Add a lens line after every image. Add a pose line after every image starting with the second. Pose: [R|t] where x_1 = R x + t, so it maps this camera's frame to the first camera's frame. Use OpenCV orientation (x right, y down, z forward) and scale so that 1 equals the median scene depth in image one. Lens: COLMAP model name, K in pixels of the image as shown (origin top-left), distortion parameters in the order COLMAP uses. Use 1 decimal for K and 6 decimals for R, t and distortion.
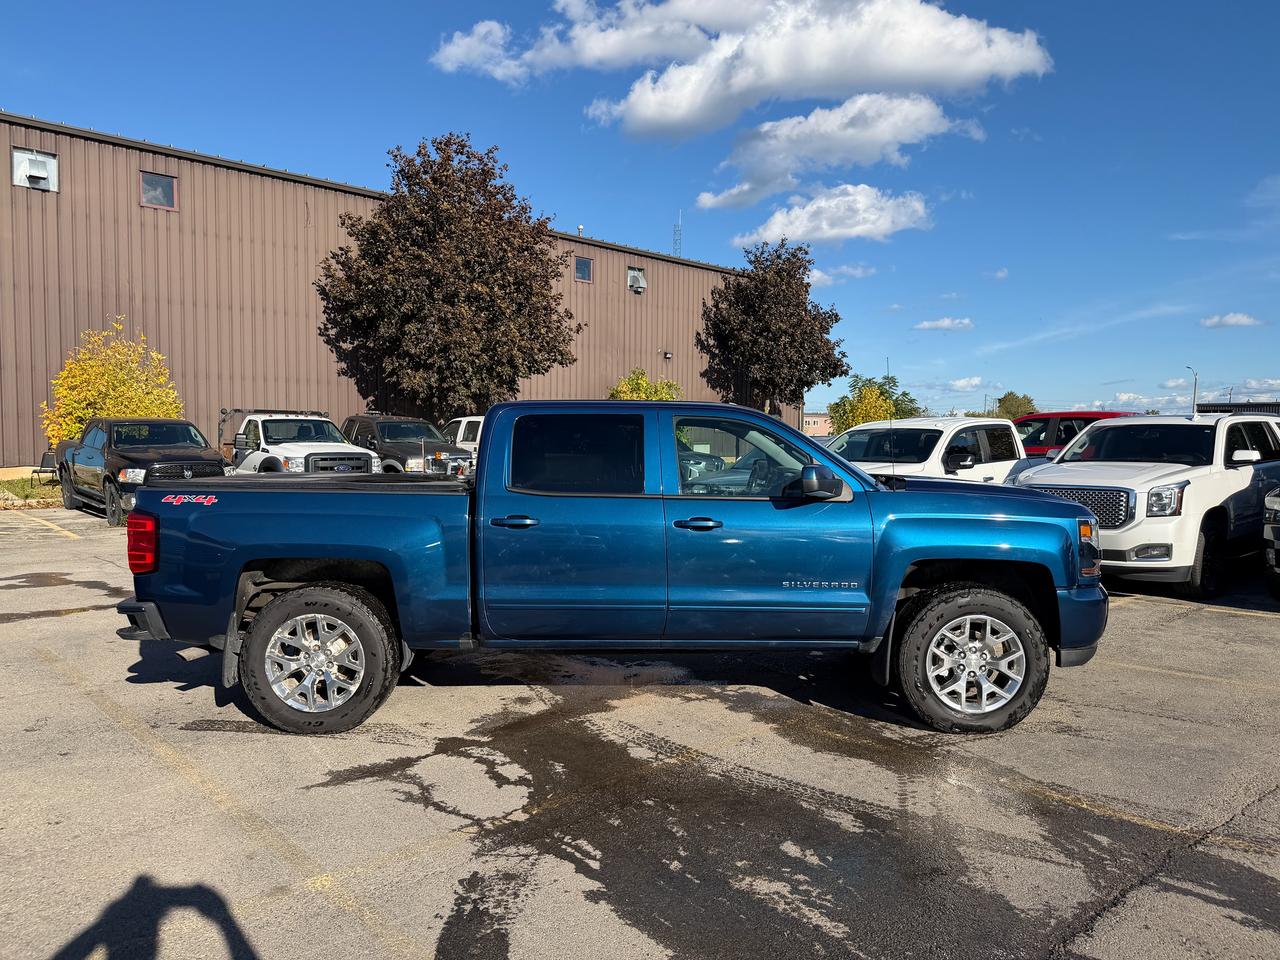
lens RADIAL K [[907.7, 0, 640.1], [0, 907.7, 496.8], [0, 0, 1]] dist [0.051628, -0.079550]
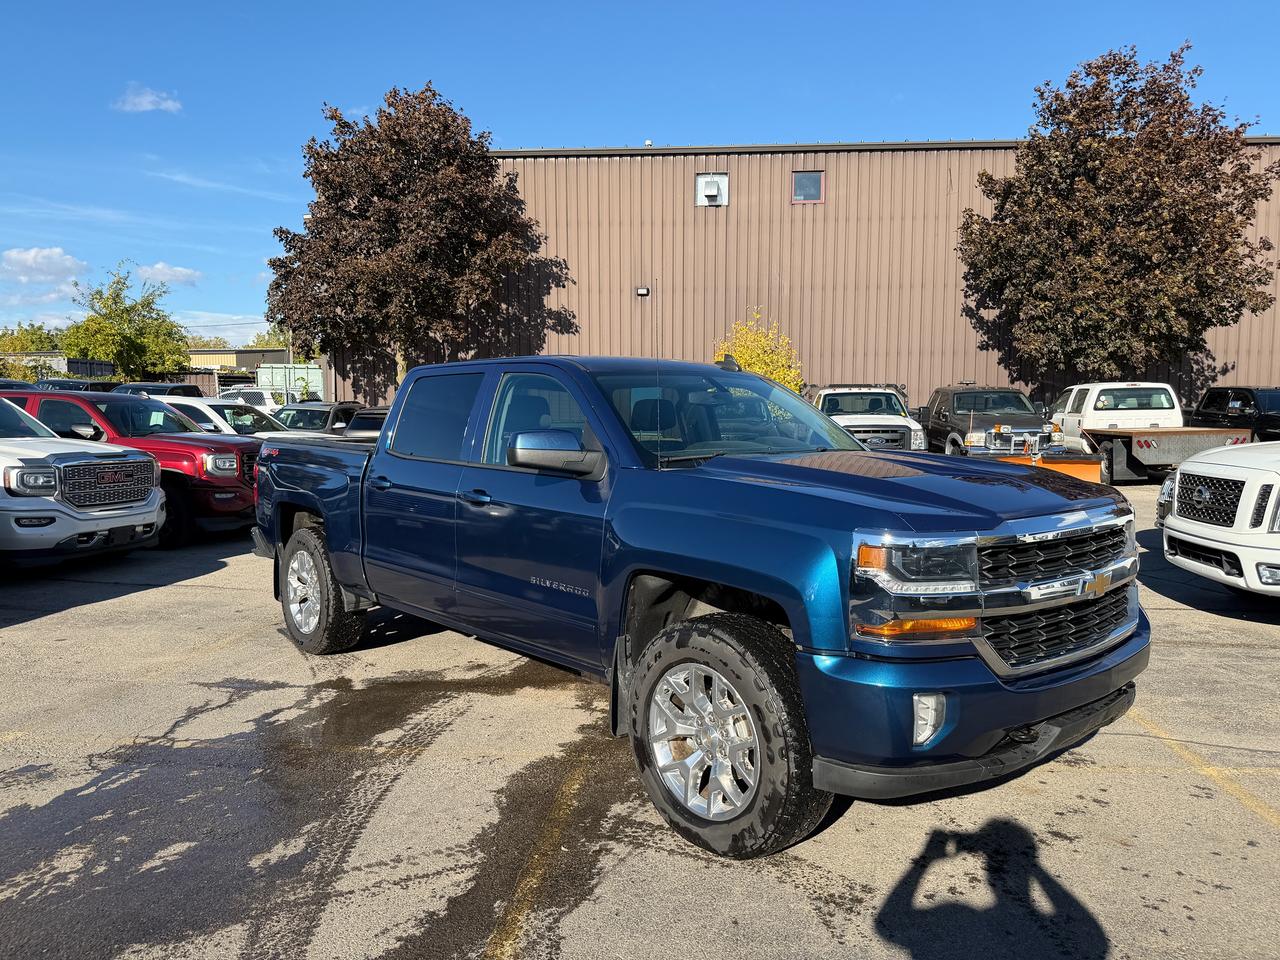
lens RADIAL K [[907.7, 0, 640.1], [0, 907.7, 496.8], [0, 0, 1]] dist [0.051628, -0.079550]
pose [[0.650455, 0.062266, -0.756988, 0.277945], [-0.042933, 0.998055, 0.045204, -0.005223], [0.758331, 0.003096, 0.651863, 0.187609]]
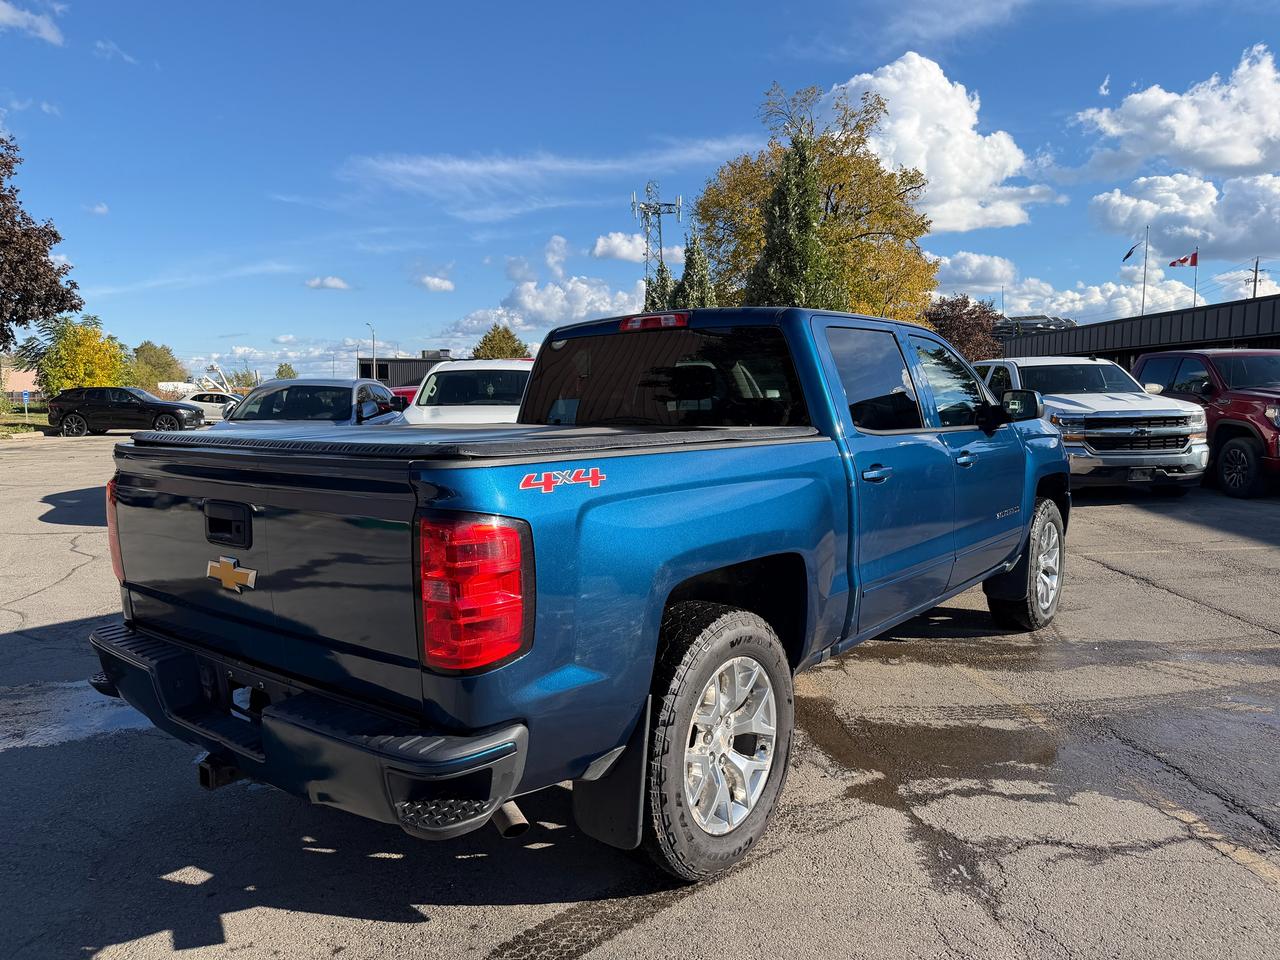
lens RADIAL K [[928.7, 0, 640.5], [0, 928.7, 546.8], [0, 0, 1]] dist [-0.001397, -0.004314]
pose [[0.619007, -0.140362, 0.772741, -0.274980], [0.064649, 0.989668, 0.127978, -0.004995], [-0.782720, -0.029263, 0.621685, 0.234776]]
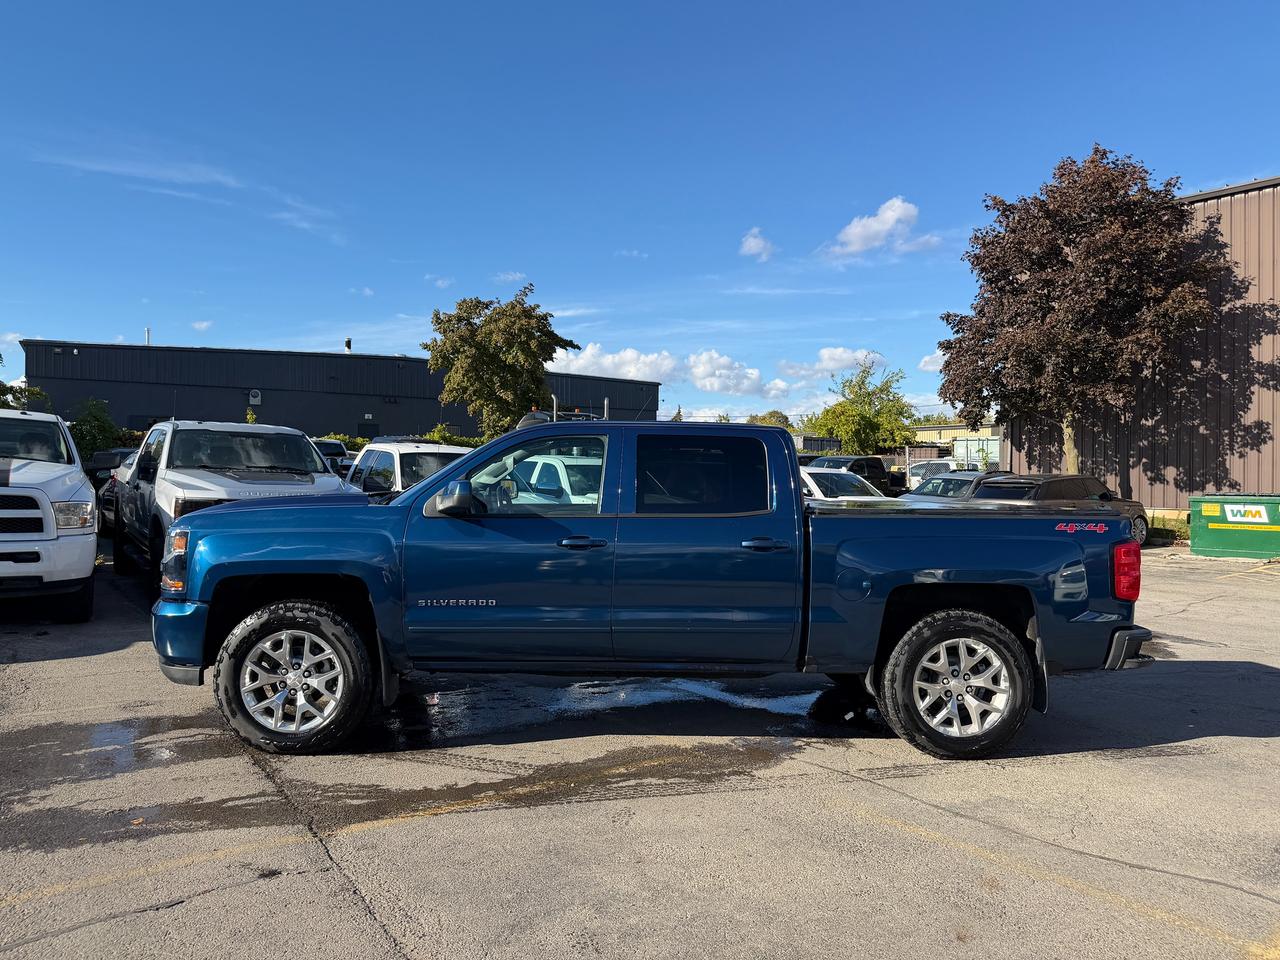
lens RADIAL K [[907.7, 0, 640.1], [0, 907.7, 496.8], [0, 0, 1]] dist [0.051628, -0.079550]
pose [[-0.110121, 0.008971, -0.993878, 0.406775], [-0.070904, 0.997341, 0.016858, -0.013241], [0.991386, 0.072326, -0.109192, 0.367612]]
